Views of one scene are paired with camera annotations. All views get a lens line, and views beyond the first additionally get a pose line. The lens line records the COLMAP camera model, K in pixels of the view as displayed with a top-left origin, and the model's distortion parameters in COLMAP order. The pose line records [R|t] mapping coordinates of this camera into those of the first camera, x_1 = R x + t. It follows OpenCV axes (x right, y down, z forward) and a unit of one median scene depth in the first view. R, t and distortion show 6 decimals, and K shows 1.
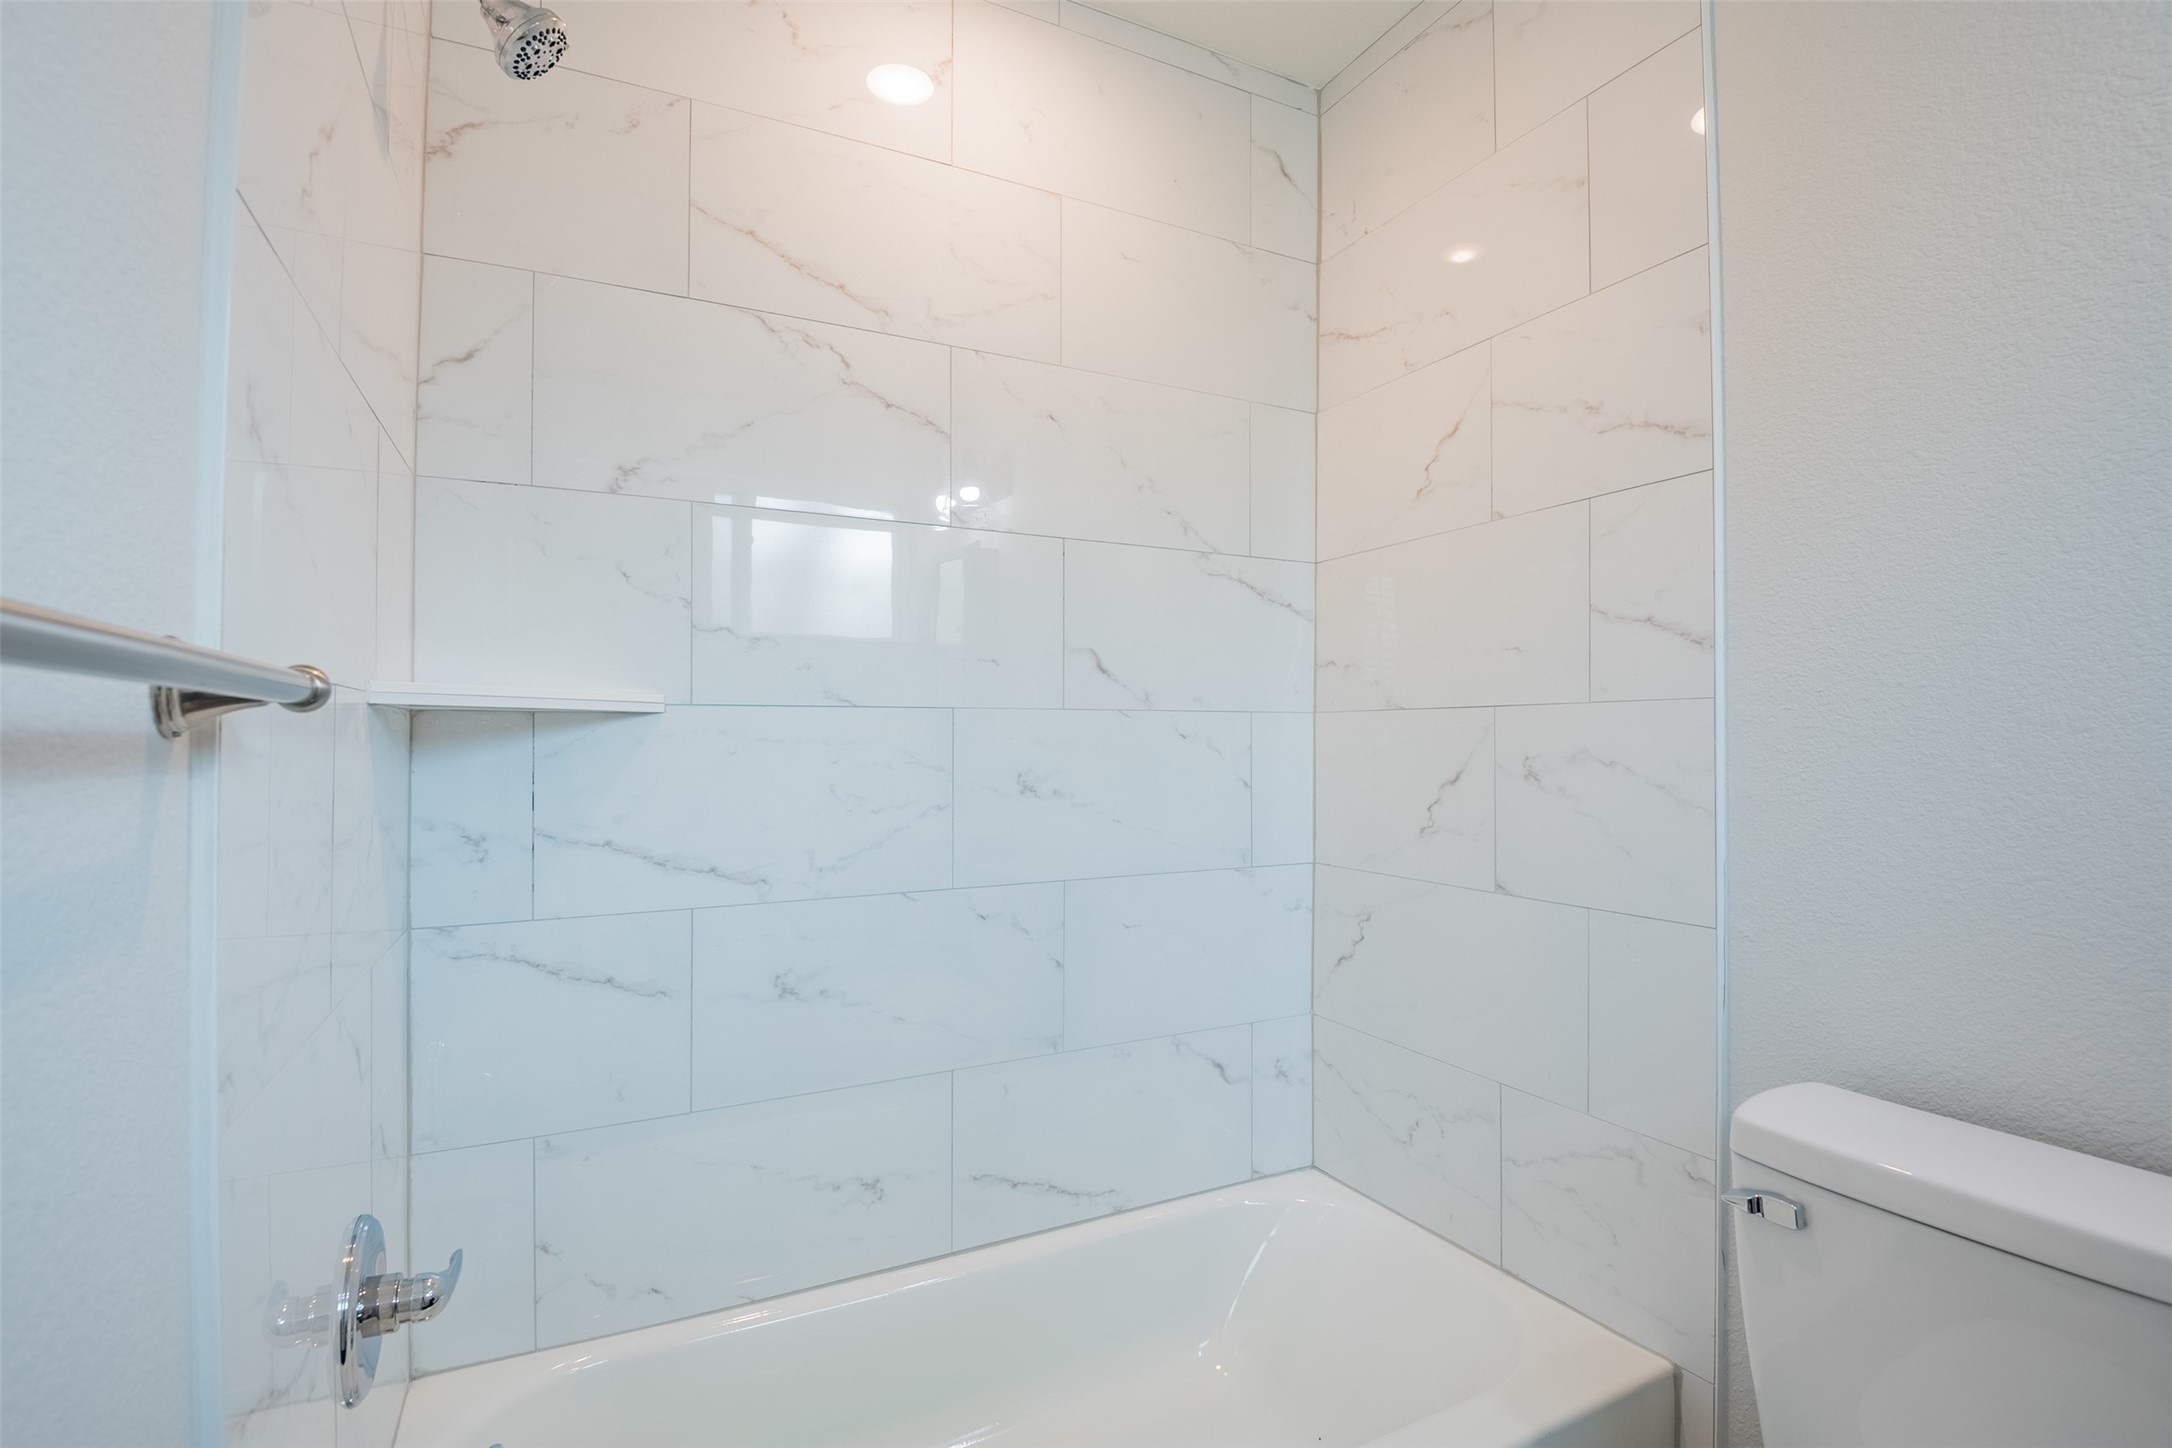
lens RADIAL K [[1014.3, 0, 1068.7], [0, 1014.3, 723.8], [0, 0, 1]] dist [0.005614, -0.019194]
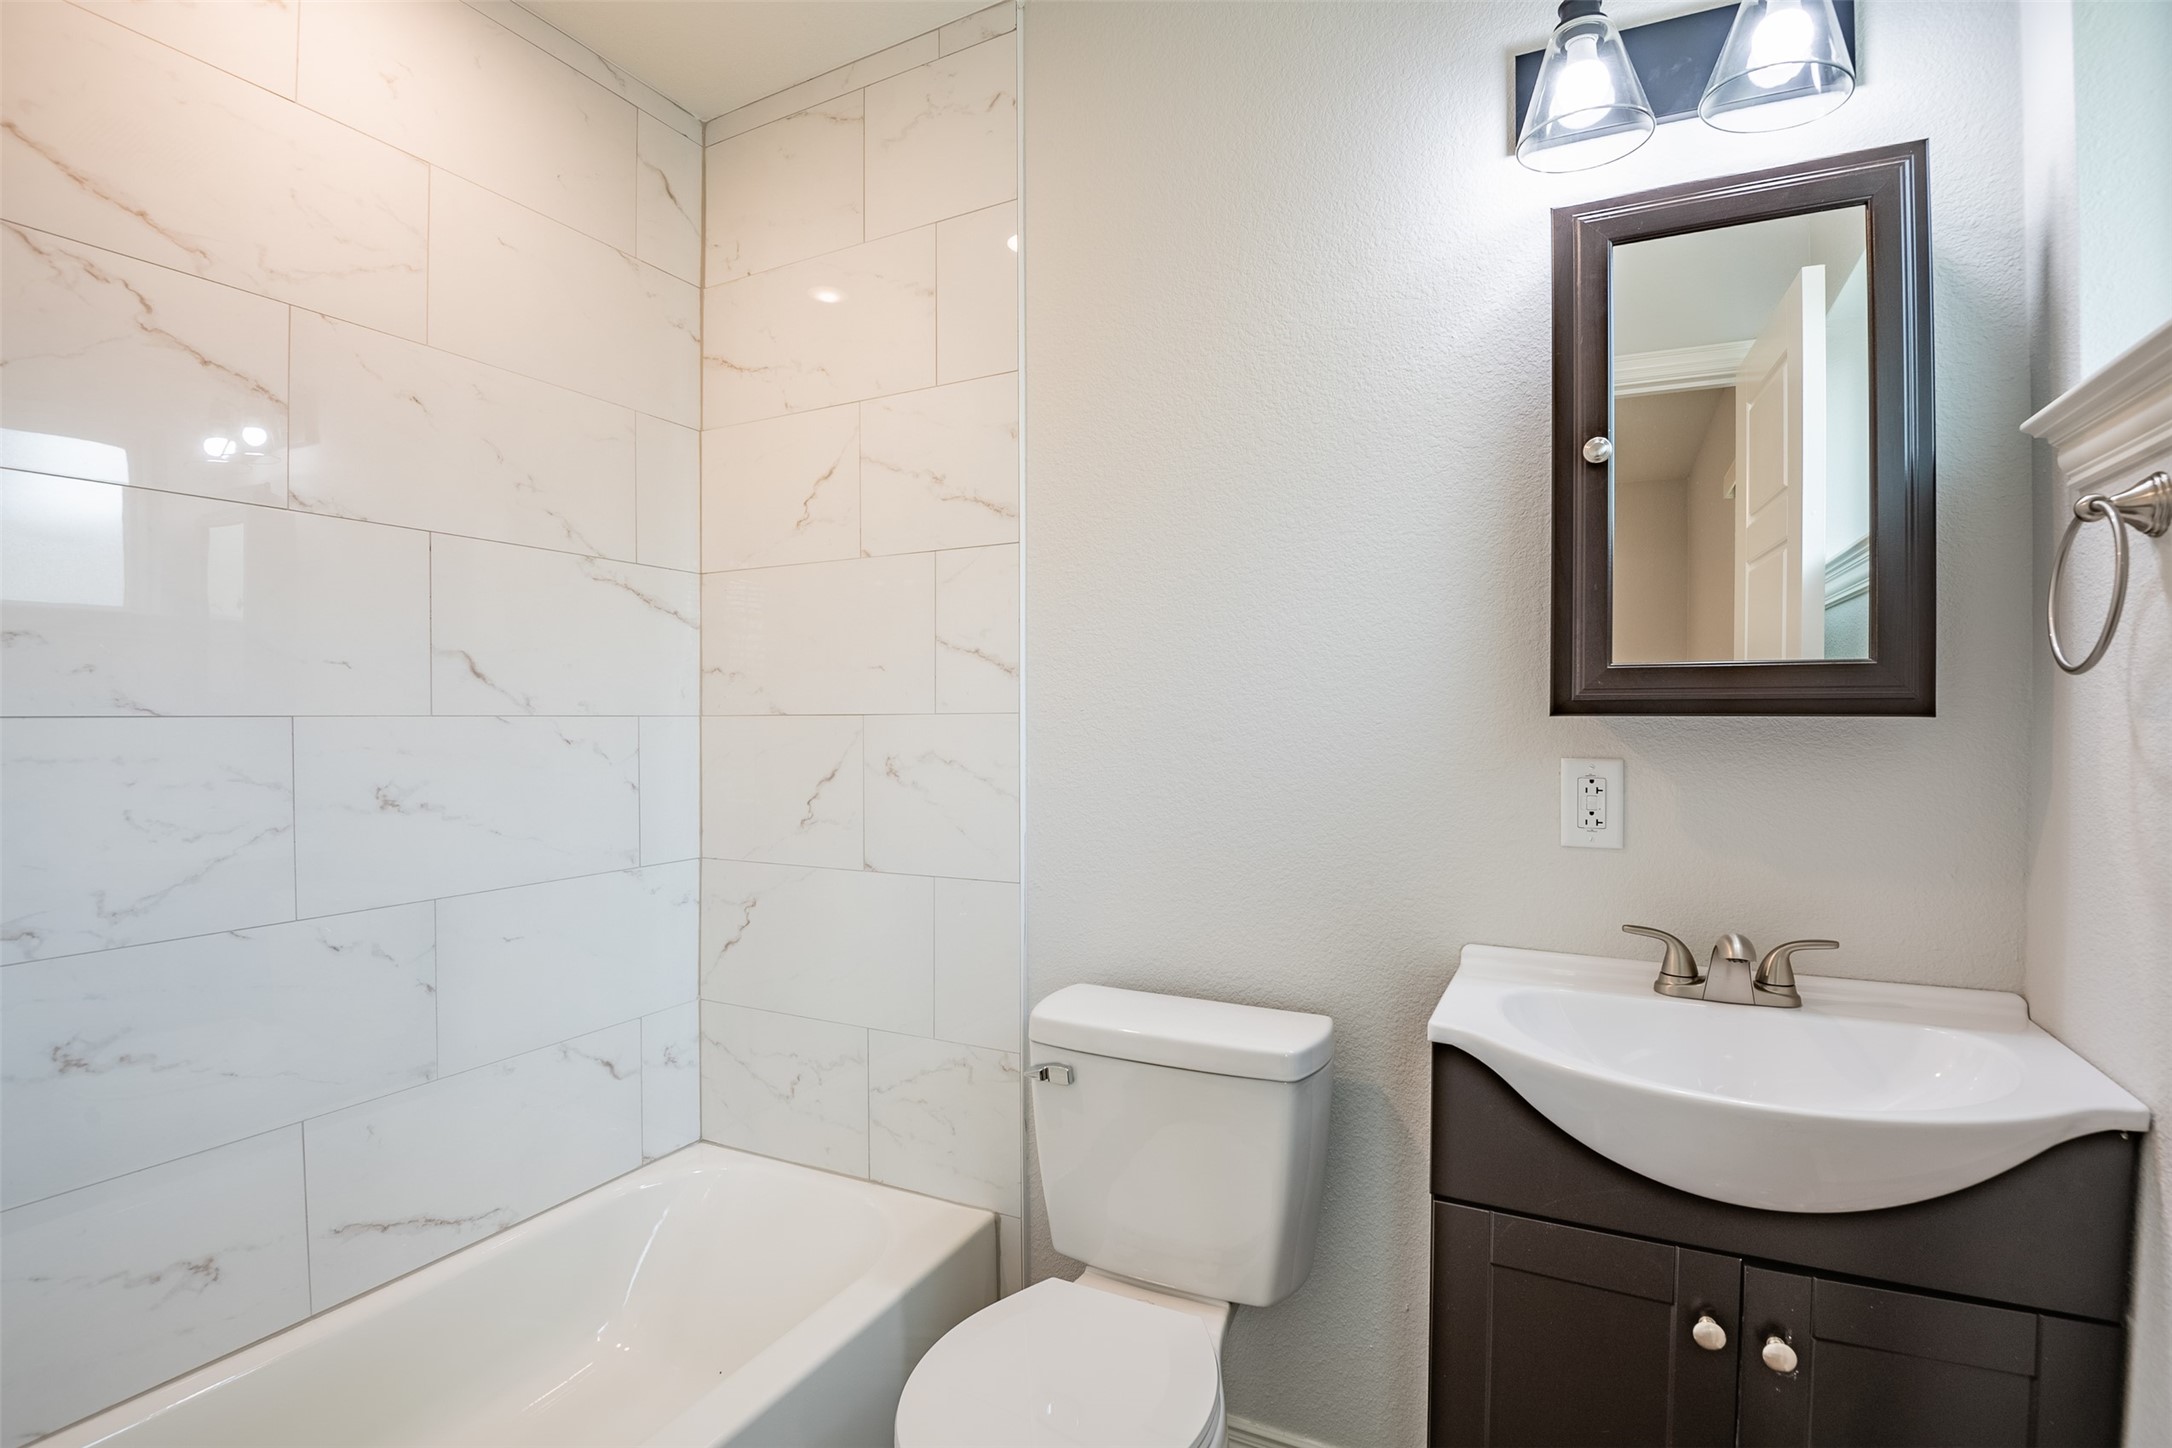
lens RADIAL K [[1014.3, 0, 1075.4], [0, 1014.3, 710.8], [0, 0, 1]] dist [0.005614, -0.019194]
pose [[0.811301, 0.003135, 0.584621, -0.078120], [-0.004035, 0.999992, 0.000237, -0.024054], [-0.584615, -0.002551, 0.811307, -0.118462]]
